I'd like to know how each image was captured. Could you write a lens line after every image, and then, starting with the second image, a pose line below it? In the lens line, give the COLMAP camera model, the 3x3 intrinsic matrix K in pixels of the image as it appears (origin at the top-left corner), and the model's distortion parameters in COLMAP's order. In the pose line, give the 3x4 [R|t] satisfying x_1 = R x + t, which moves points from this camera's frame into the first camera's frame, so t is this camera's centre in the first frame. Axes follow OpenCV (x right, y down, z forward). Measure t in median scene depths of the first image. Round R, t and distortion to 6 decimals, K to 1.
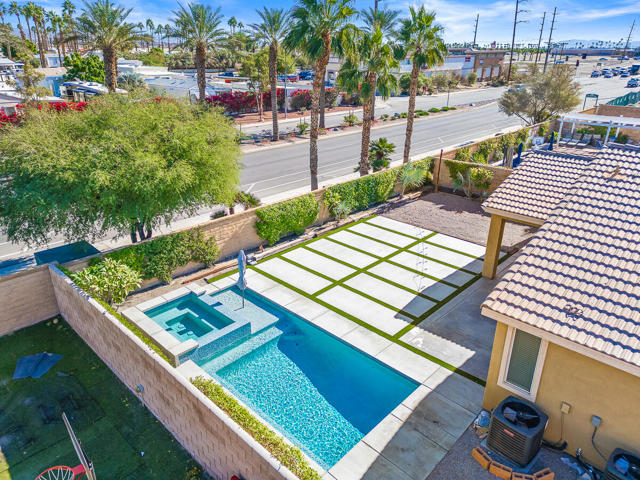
lens RADIAL K [[460.8, 0, 321.0], [0, 460.8, 239.2], [0, 0, 1]] dist [0.076589, -0.091977]
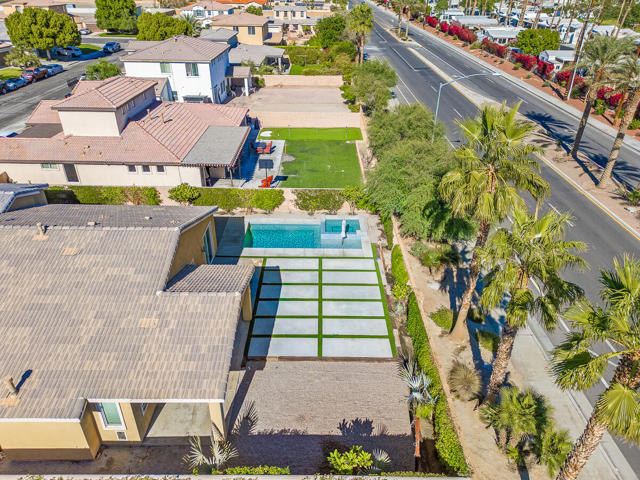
lens RADIAL K [[444.4, 0, 320.0], [0, 444.4, 240.0], [0, 0, 1]] dist [0.076907, -0.080044]
pose [[-0.720961, 0.331282, -0.608661, 1.117076], [-0.284900, 0.658967, 0.696128, -1.243096], [0.631702, 0.675288, -0.380707, 1.769537]]
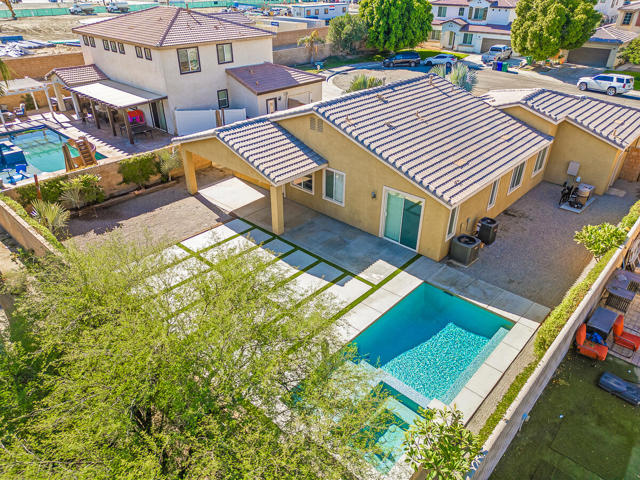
lens RADIAL K [[444.4, 0, 320.0], [0, 444.4, 240.0], [0, 0, 1]] dist [0.076907, -0.080044]
pose [[-0.018524, -0.516123, 0.856314, -0.791915], [0.379396, 0.788776, 0.483623, -0.520736], [-0.925049, 0.333841, 0.181204, 0.826444]]
